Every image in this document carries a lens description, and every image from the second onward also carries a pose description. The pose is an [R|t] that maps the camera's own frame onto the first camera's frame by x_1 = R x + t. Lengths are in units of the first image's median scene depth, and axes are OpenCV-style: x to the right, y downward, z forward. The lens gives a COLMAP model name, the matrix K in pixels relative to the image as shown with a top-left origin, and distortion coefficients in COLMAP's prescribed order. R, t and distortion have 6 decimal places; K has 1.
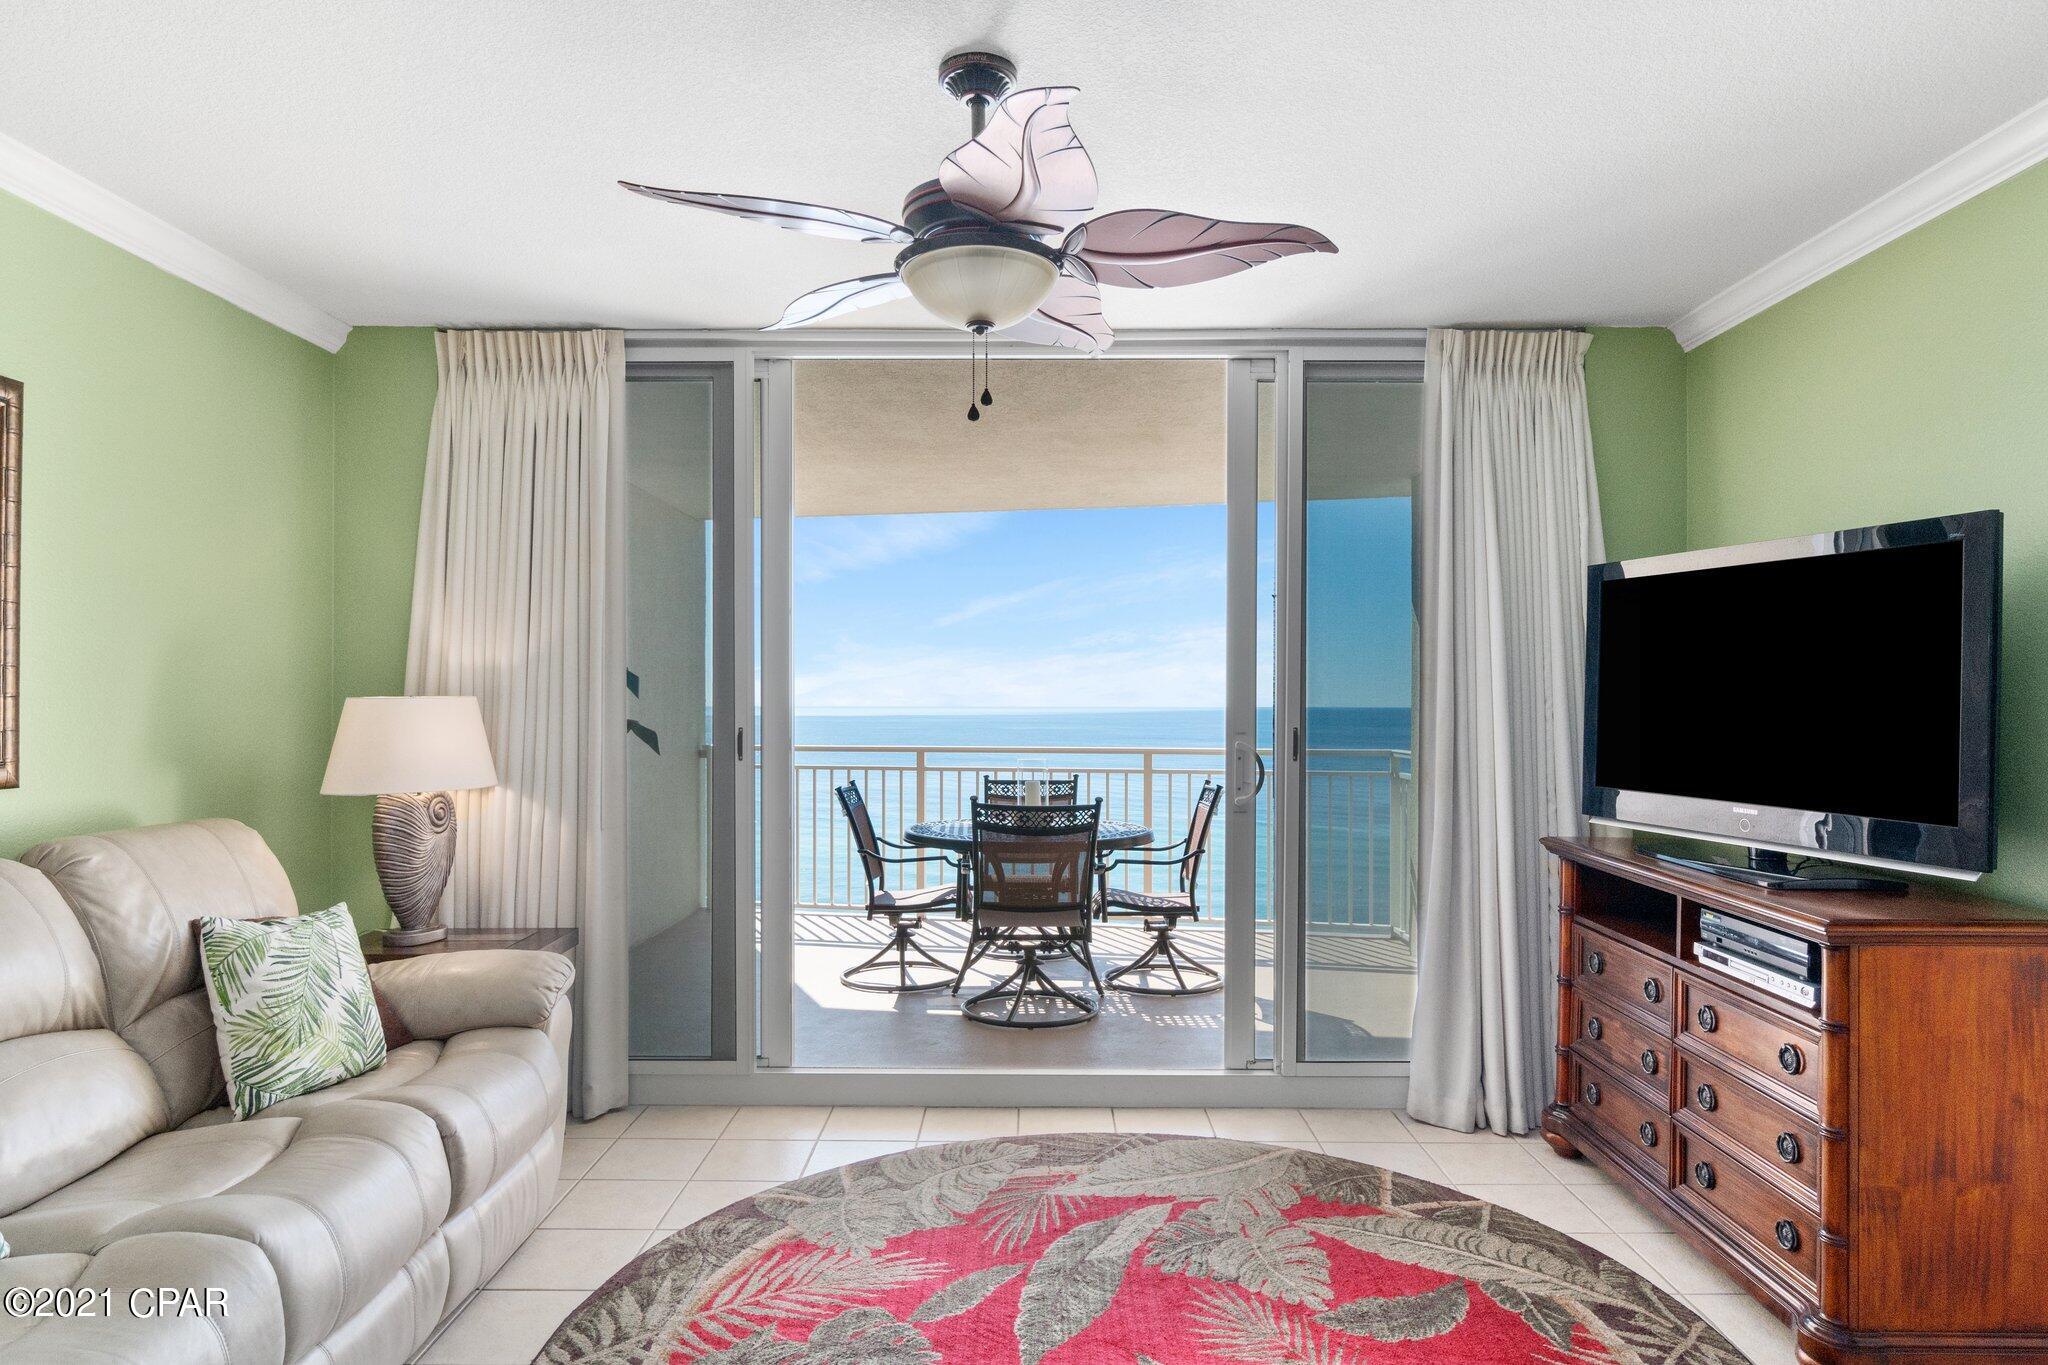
lens RADIAL K [[1204.2, 0, 1024.7], [0, 1204.2, 701.3], [0, 0, 1]] dist [-0.005413, 0.000111]
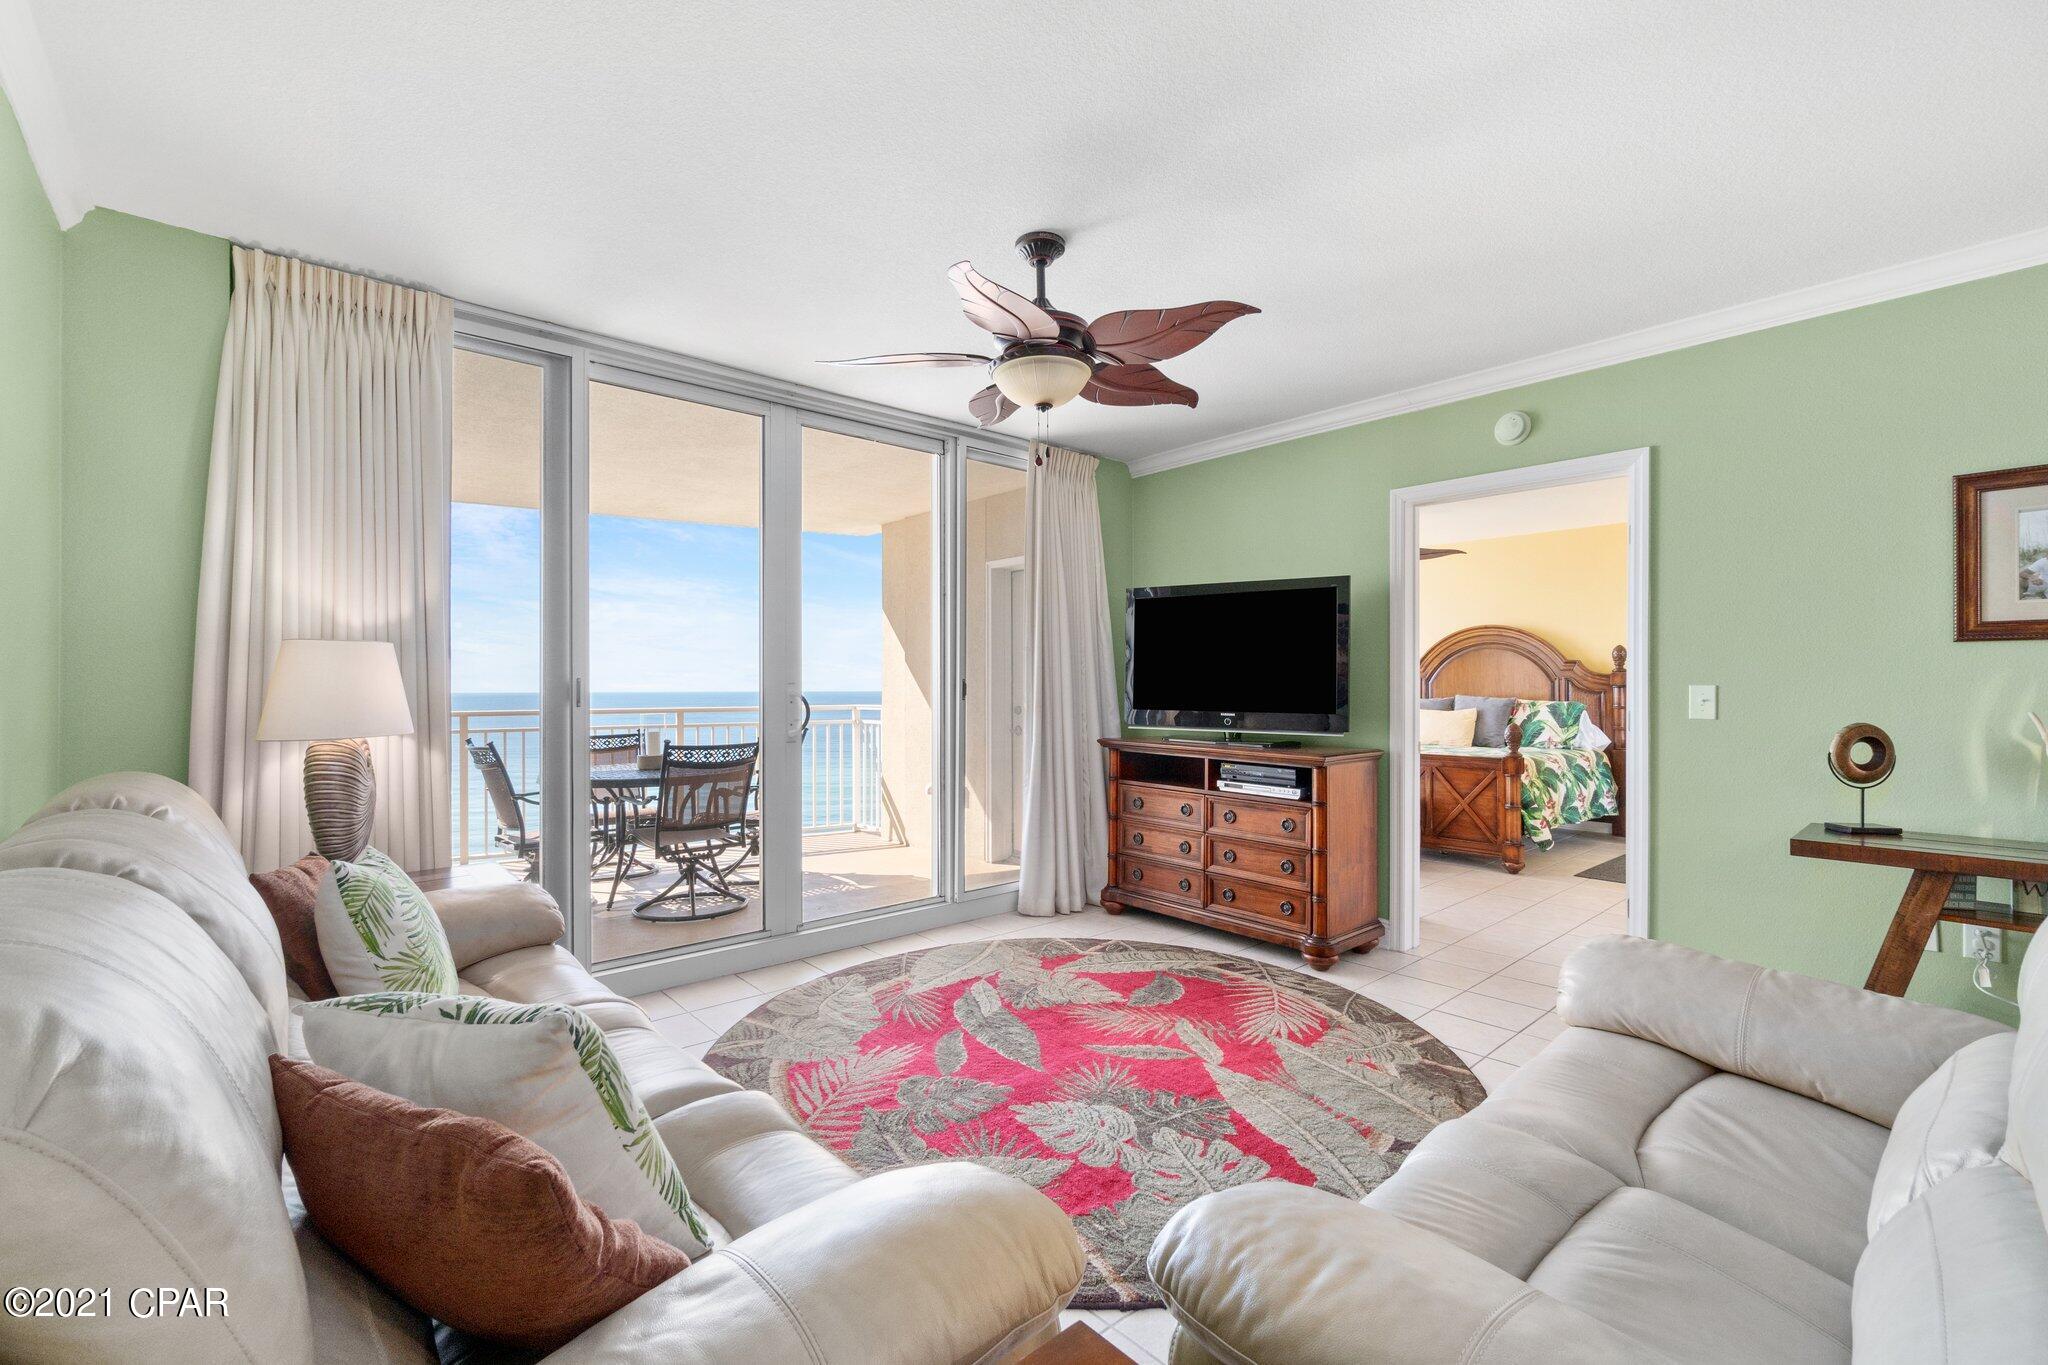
lens RADIAL K [[879.7, 0, 1024.0], [0, 879.7, 682.5], [0, 0, 1]] dist [-0.000981, -0.000041]
pose [[0.743060, -0.000560, 0.669224, -0.642443], [0.004105, 0.999985, -0.003721, 0.041471], [-0.669212, 0.005512, 0.743051, 0.128504]]
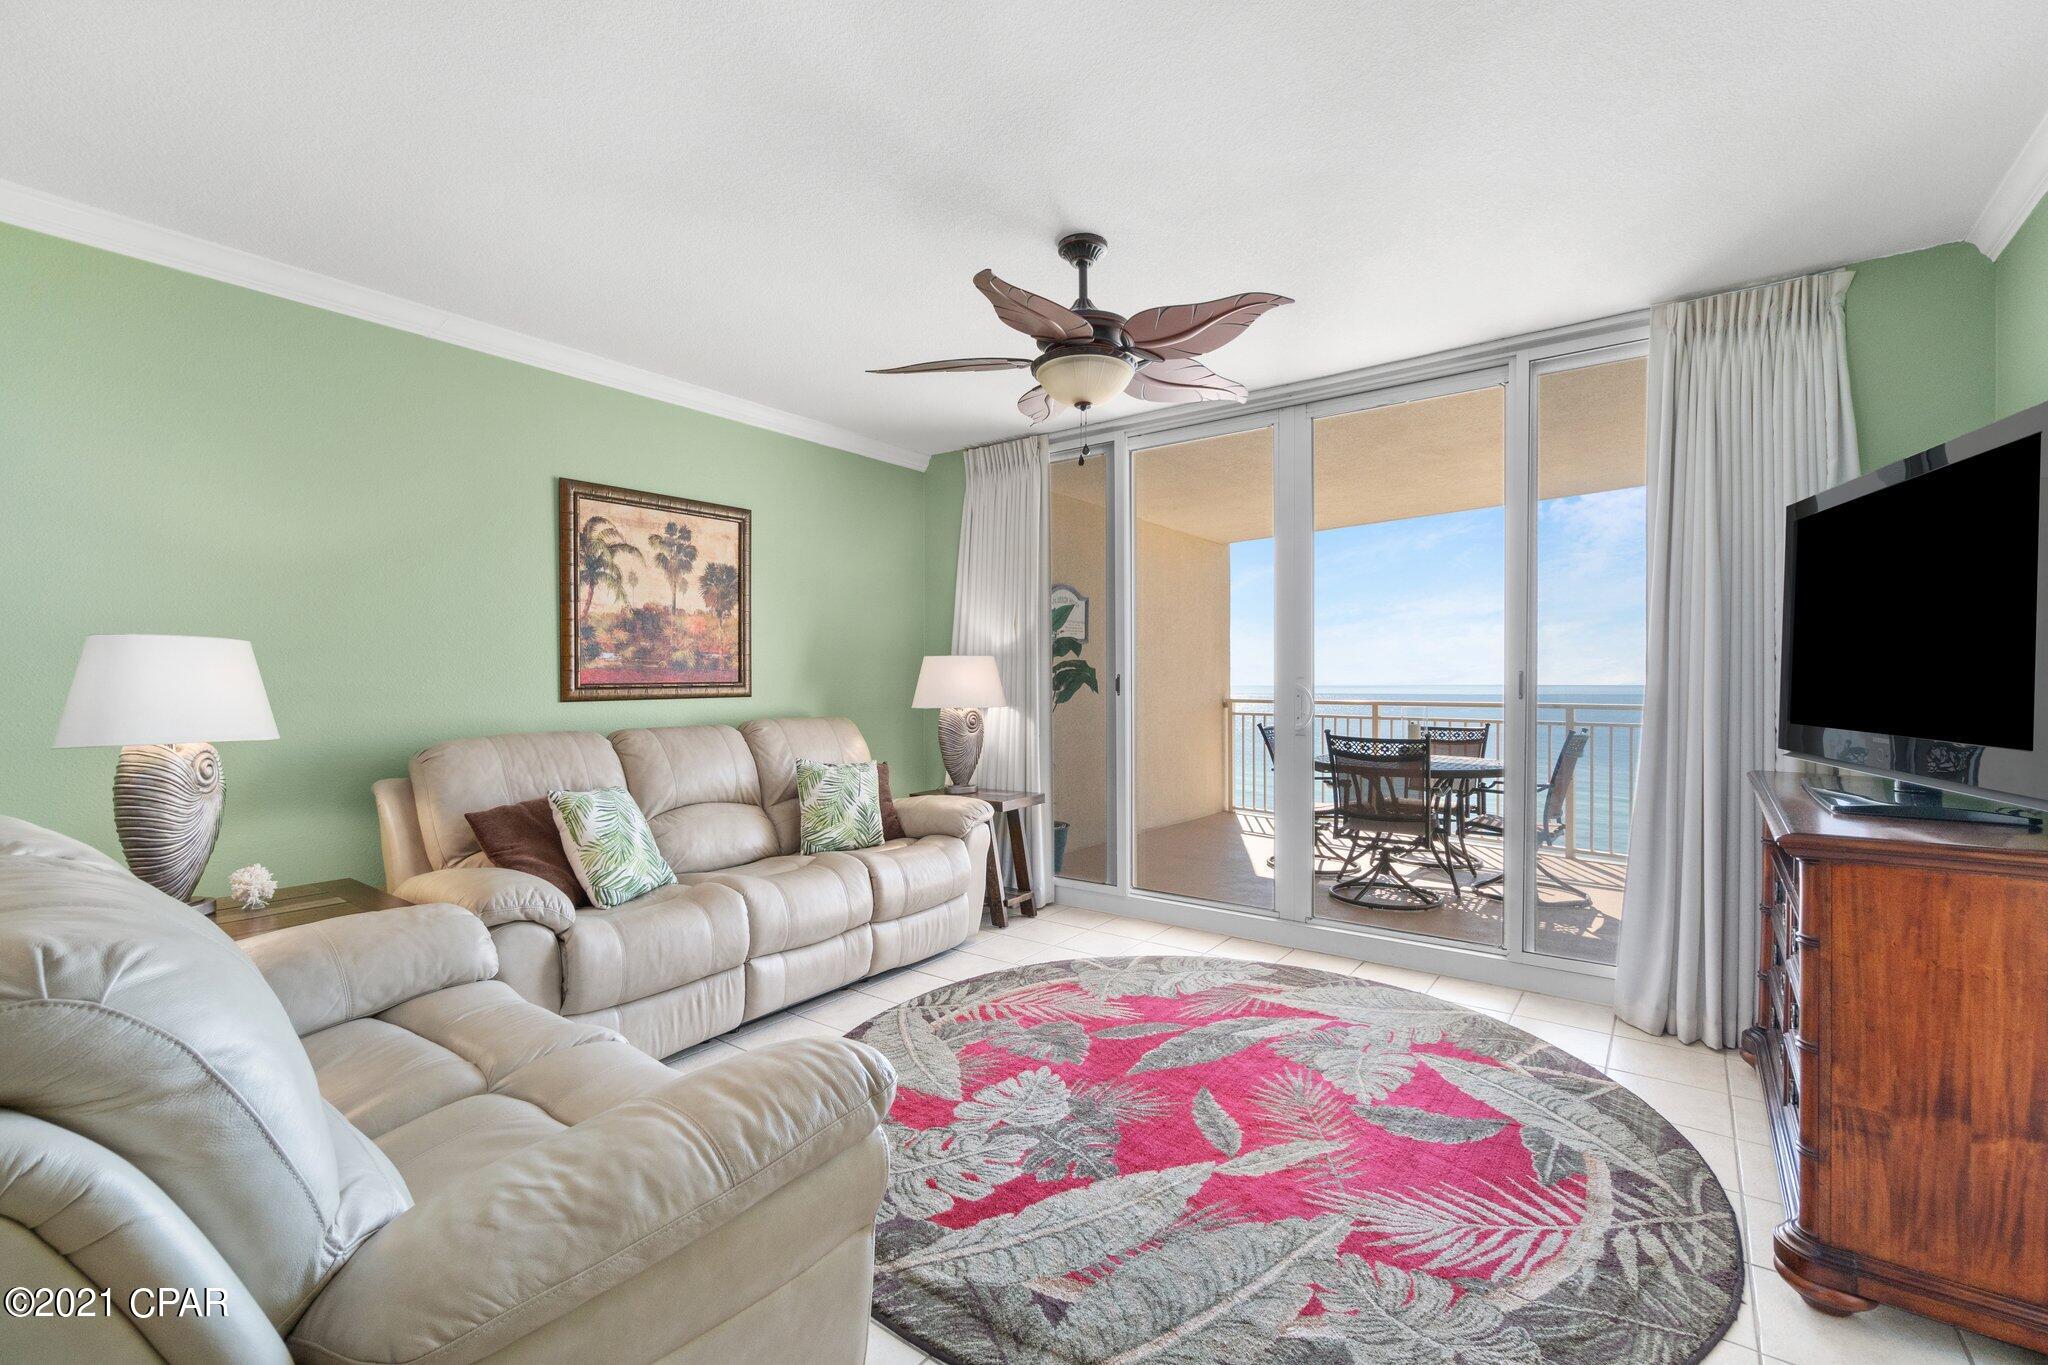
lens RADIAL K [[878.3, 0, 1028.7], [0, 878.3, 686.4], [0, 0, 1]] dist [-0.001905, 0.000609]
pose [[0.805138, 0.000952, -0.593087, 0.462720], [0.002642, 0.999983, 0.005192, 0.041938], [0.593082, -0.005747, 0.805122, 0.015531]]
